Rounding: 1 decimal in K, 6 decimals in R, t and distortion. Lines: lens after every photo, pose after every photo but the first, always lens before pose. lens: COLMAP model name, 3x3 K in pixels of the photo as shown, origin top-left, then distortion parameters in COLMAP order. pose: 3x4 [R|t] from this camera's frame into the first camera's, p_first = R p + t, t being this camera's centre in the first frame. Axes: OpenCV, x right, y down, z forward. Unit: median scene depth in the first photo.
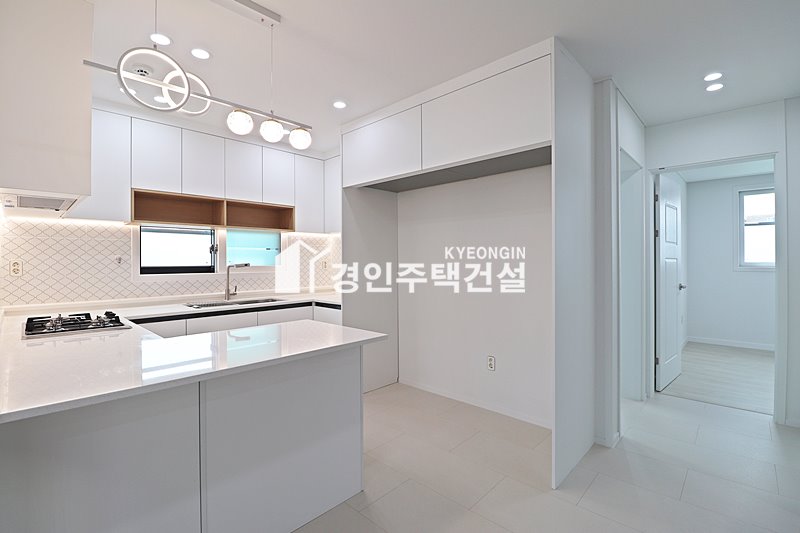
lens RADIAL K [[366.7, 0, 397.2], [0, 366.7, 260.3], [0, 0, 1]] dist [-0.001205, -0.012621]
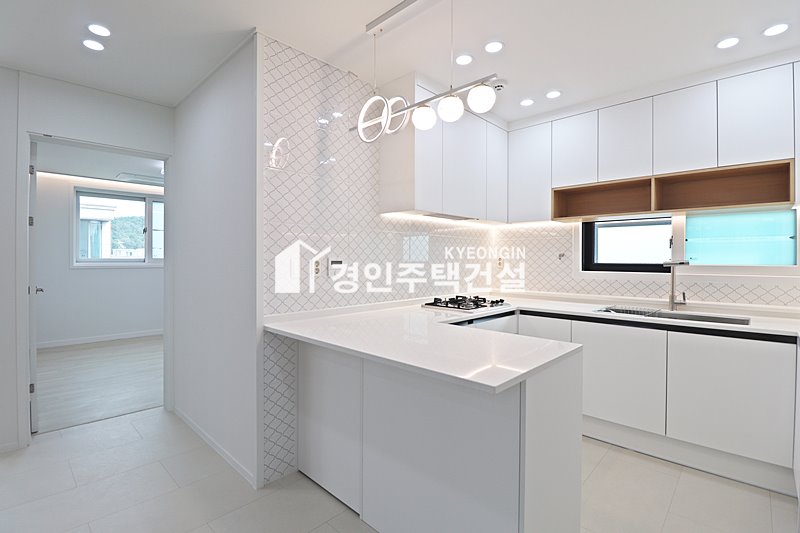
lens RADIAL K [[377.0, 0, 397.8], [0, 377.0, 259.1], [0, 0, 1]] dist [-0.000562, -0.014938]
pose [[0.009590, 0.003076, -0.999949, 0.333407], [-0.005430, 0.999981, 0.003024, 0.006435], [0.999939, 0.005401, 0.009607, 0.500136]]
